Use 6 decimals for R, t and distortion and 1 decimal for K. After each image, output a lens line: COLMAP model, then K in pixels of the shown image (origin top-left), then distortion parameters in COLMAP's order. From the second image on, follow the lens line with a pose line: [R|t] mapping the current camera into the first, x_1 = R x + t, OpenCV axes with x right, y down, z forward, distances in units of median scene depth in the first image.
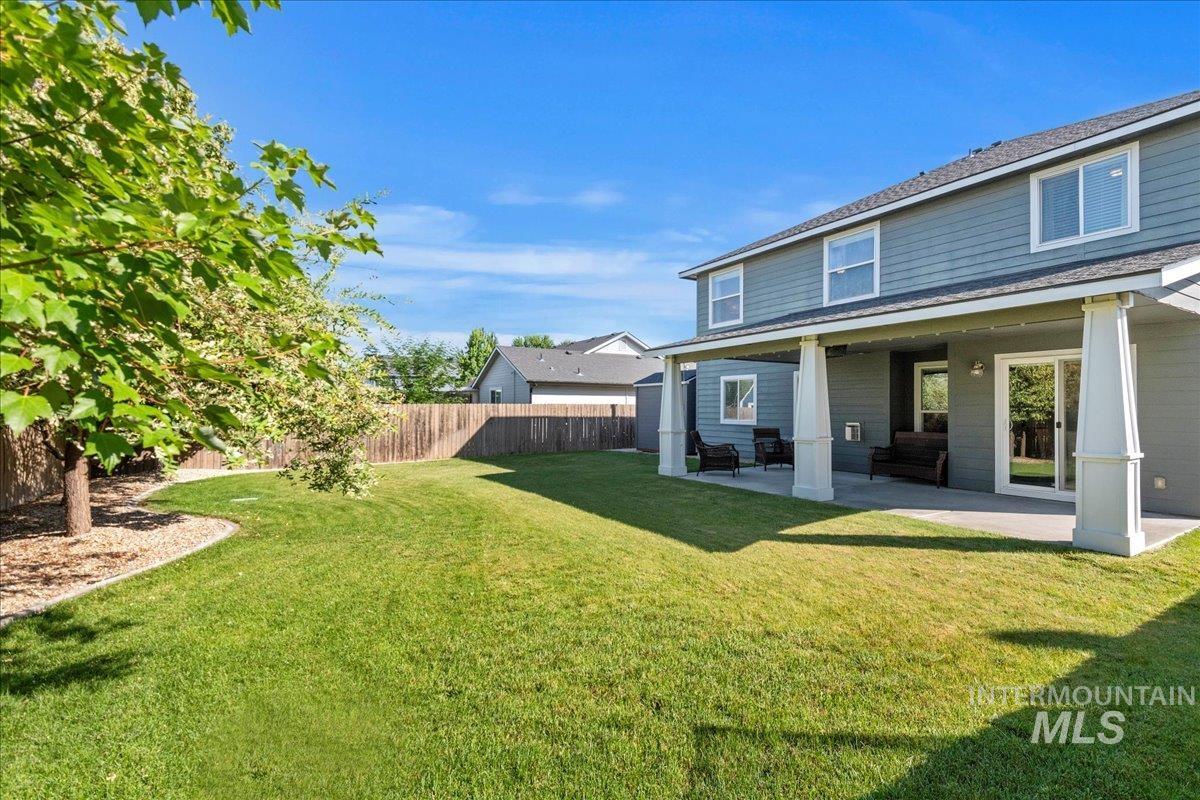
lens RADIAL K [[548.4, 0, 601.9], [0, 548.4, 400.7], [0, 0, 1]] dist [0.003376, -0.001625]
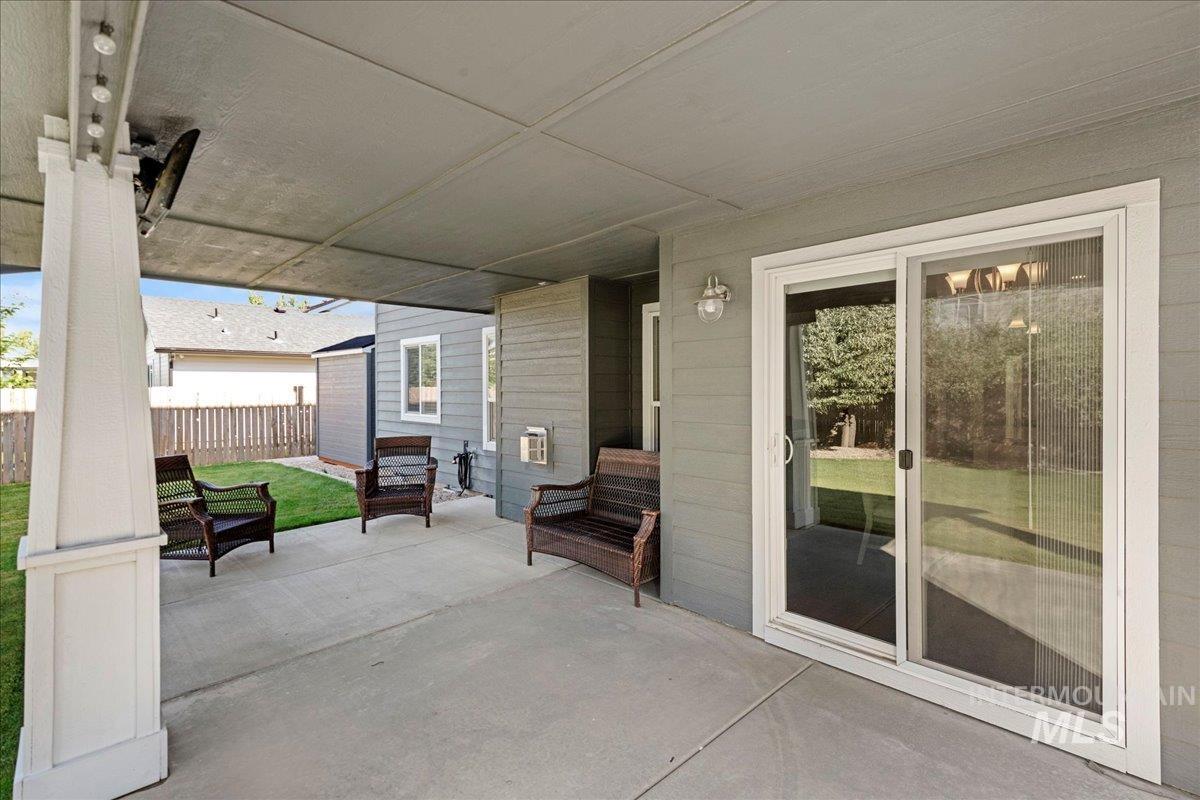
lens RADIAL K [[548.4, 0, 607.3], [0, 548.4, 395.8], [0, 0, 1]] dist [0.003376, -0.001625]
pose [[0.979887, -0.009749, 0.199313, 0.336606], [0.003146, 0.999436, 0.033422, -0.002920], [-0.199527, -0.032123, 0.979366, 0.405784]]
